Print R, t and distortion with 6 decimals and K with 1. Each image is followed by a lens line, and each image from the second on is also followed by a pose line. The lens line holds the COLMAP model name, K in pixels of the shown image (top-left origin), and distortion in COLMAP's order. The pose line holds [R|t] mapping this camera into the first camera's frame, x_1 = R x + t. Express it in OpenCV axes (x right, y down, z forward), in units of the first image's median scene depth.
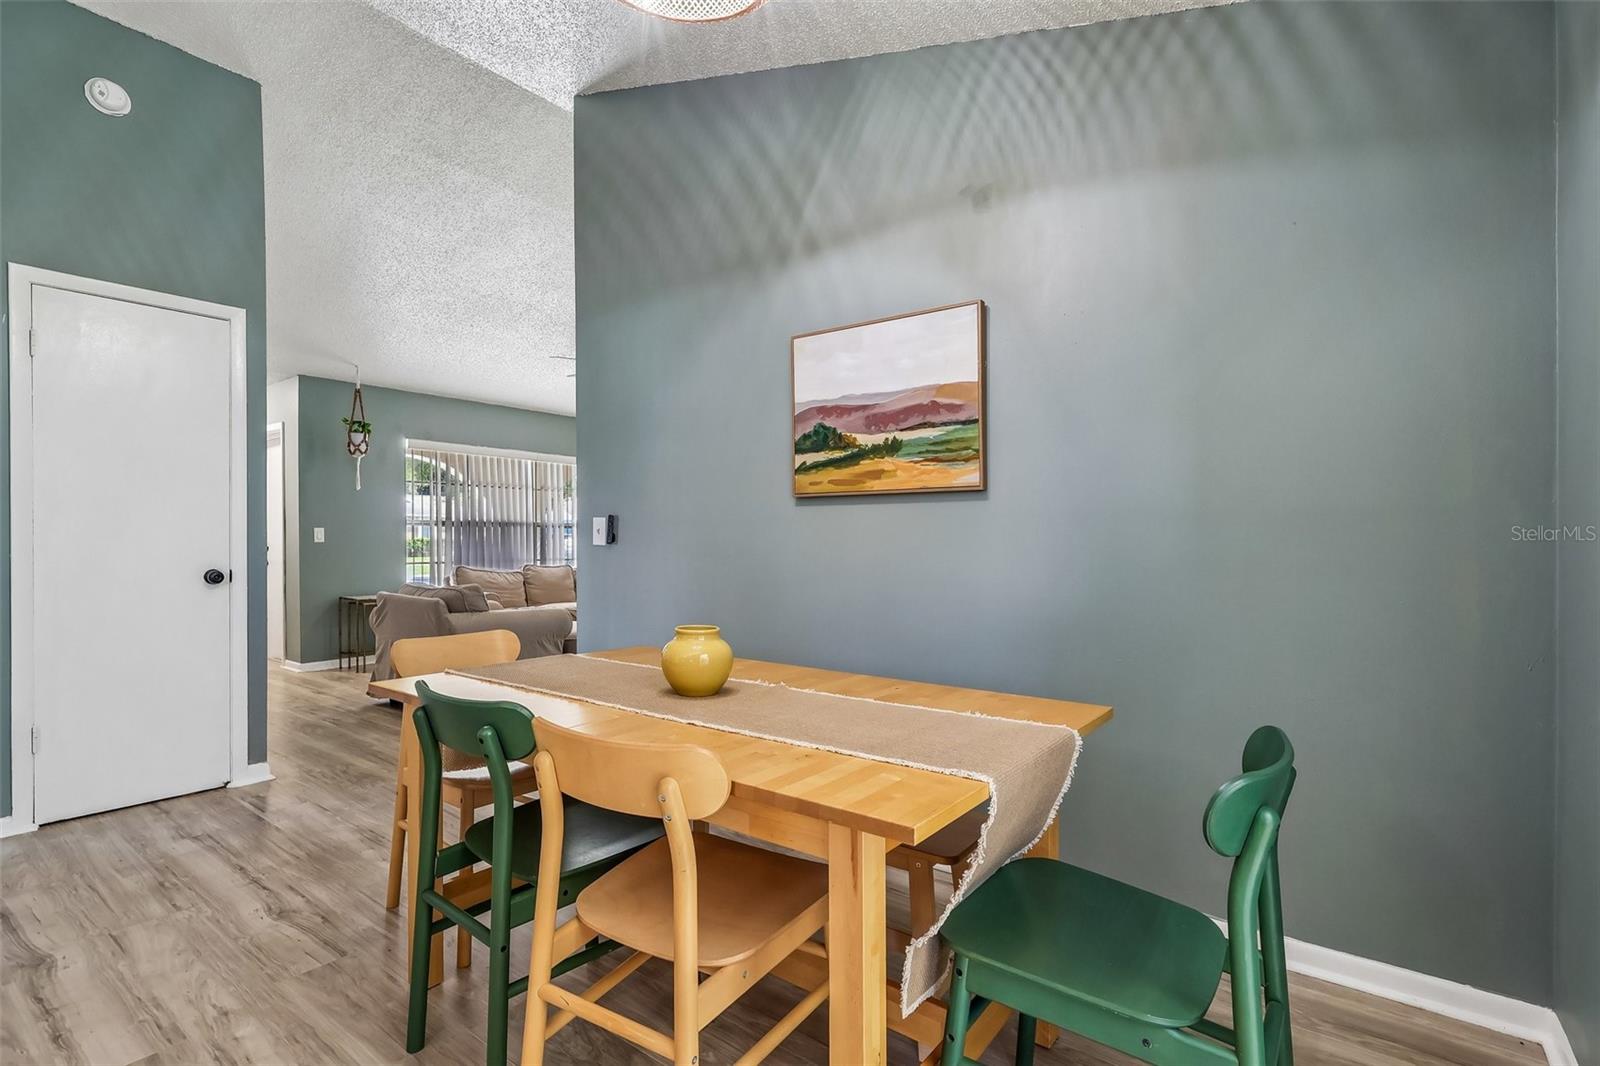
lens RADIAL K [[748.5, 0, 797.7], [0, 748.5, 539.9], [0, 0, 1]] dist [0.000943, 0.000945]
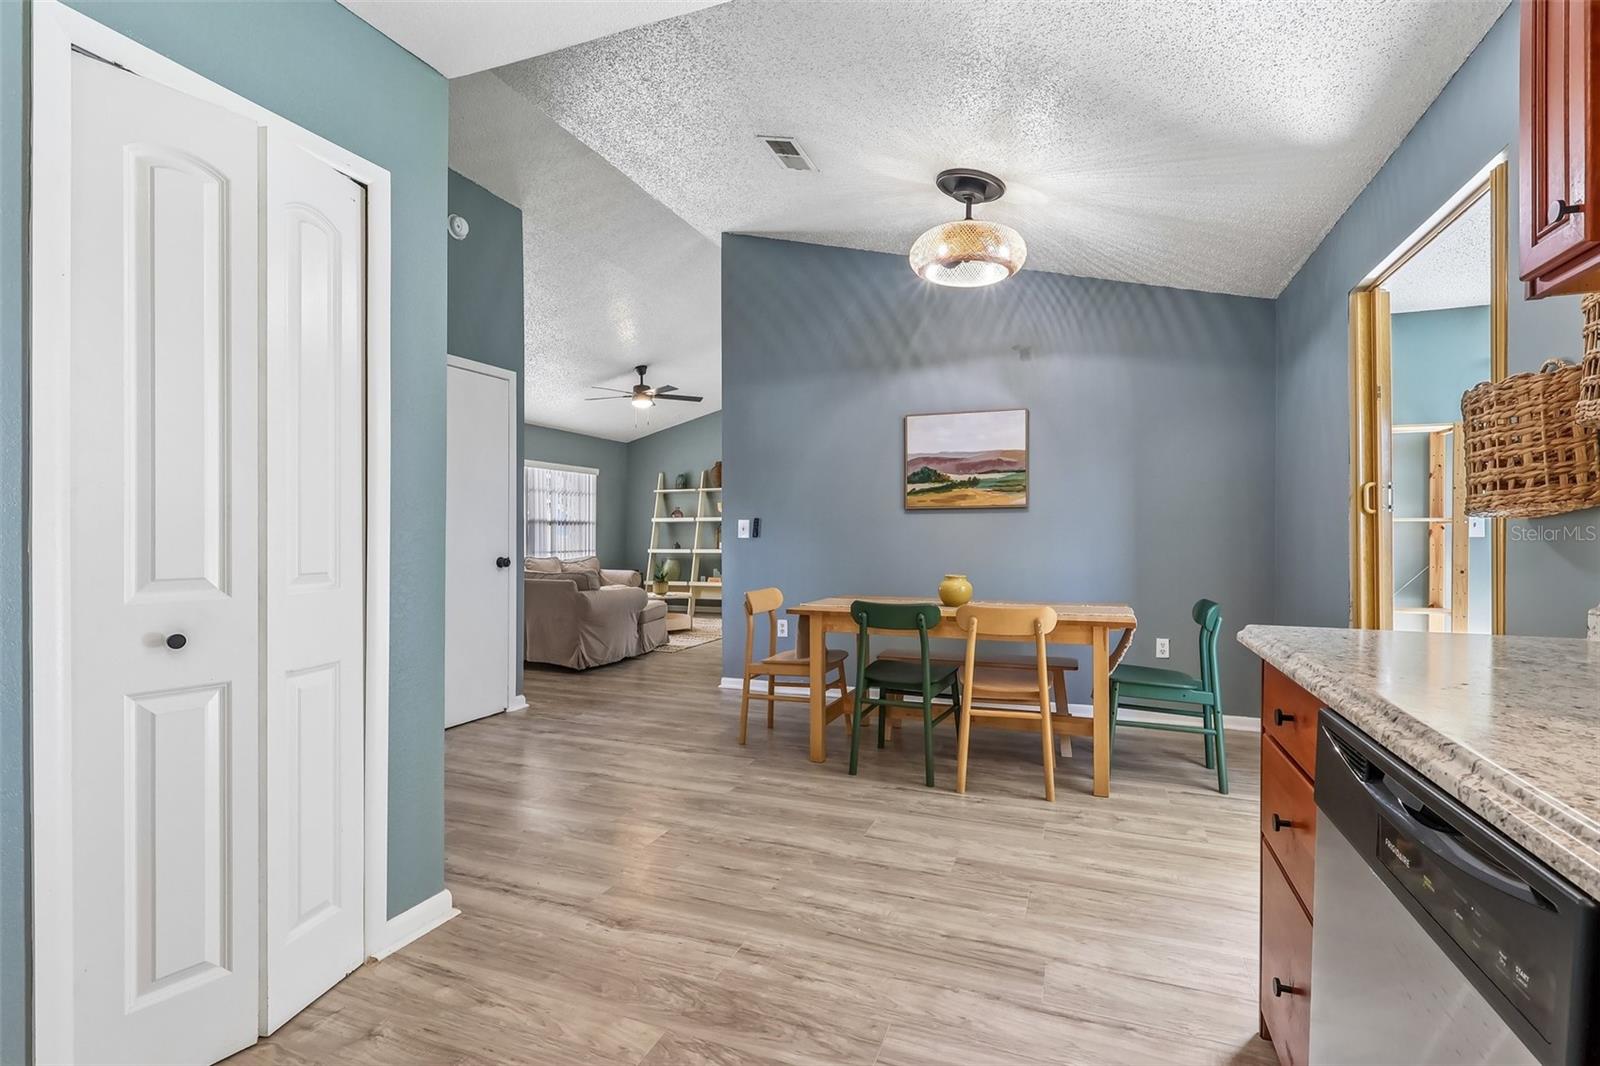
lens RADIAL K [[748.5, 0, 789.6], [0, 748.5, 538.0], [0, 0, 1]] dist [0.000943, 0.000945]
pose [[0.963599, -0.006223, 0.267280, -0.739485], [0.004796, 0.999971, 0.005994, -0.002568], [-0.267310, -0.004495, 0.963600, -0.588480]]
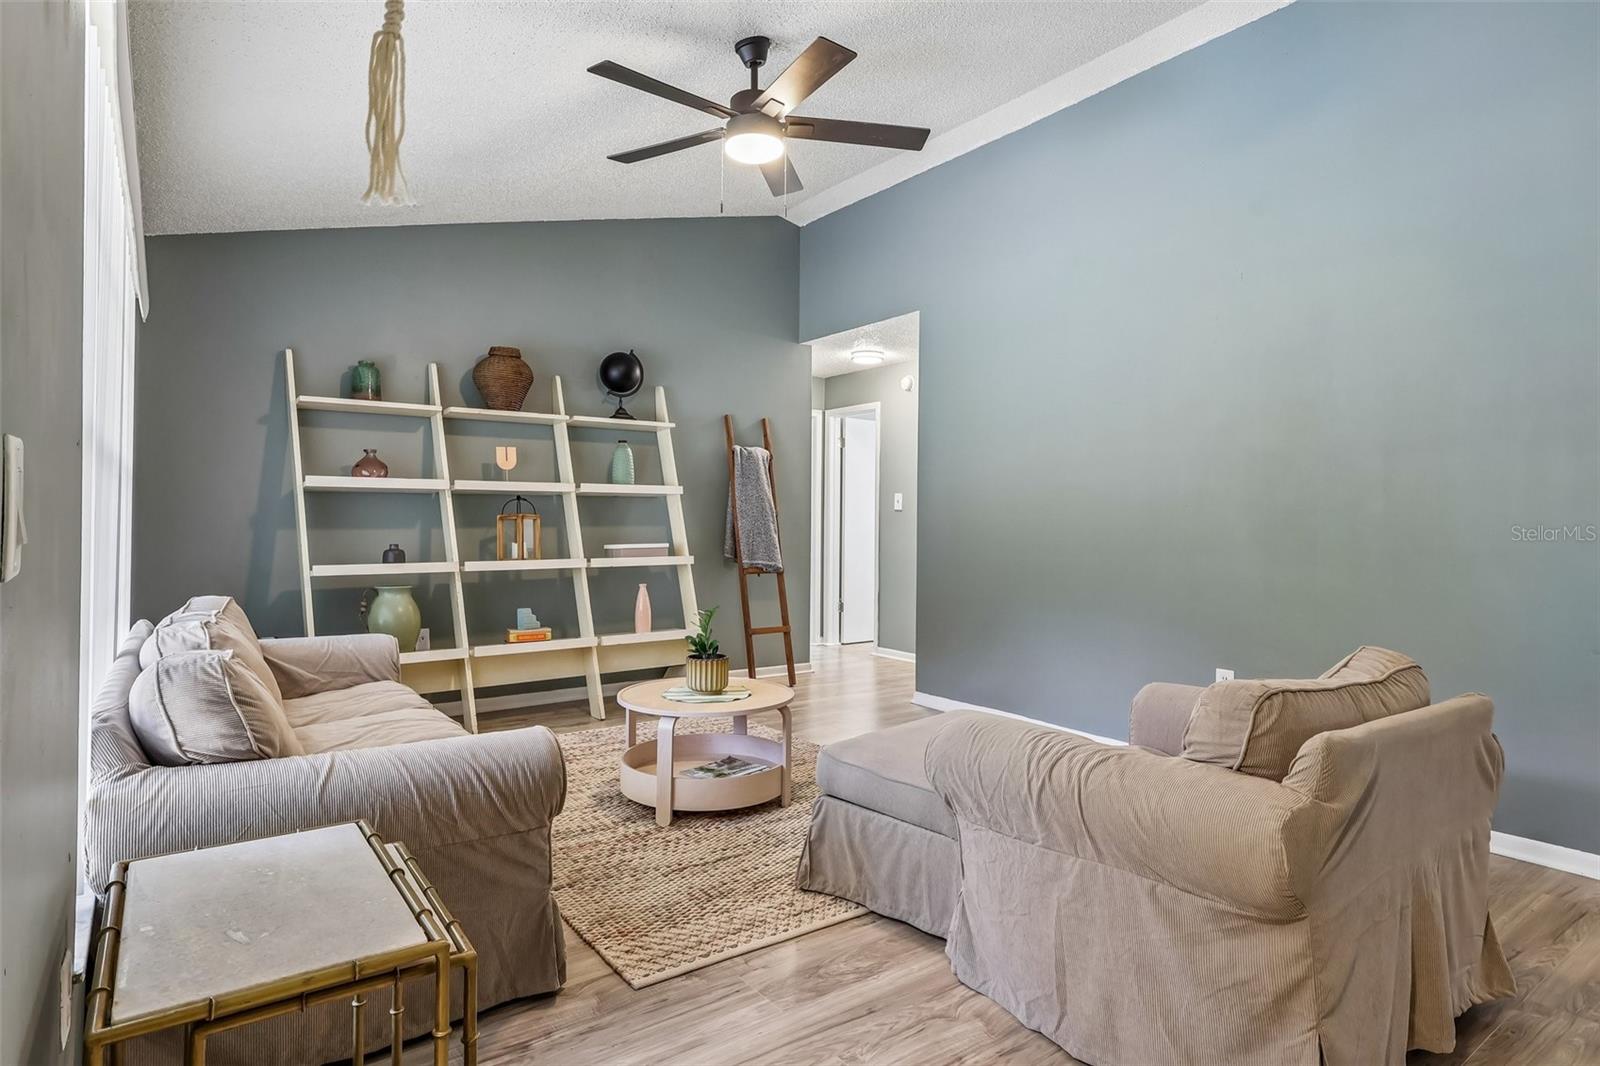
lens RADIAL K [[869.4, 0, 801.0], [0, 869.4, 521.8], [0, 0, 1]] dist [0.000445, 0.000048]
pose [[0.273846, -0.000279, 0.961773, -1.565051], [-0.002676, 0.999996, 0.001052, -0.006933], [-0.961770, -0.002862, 0.273844, 1.859313]]
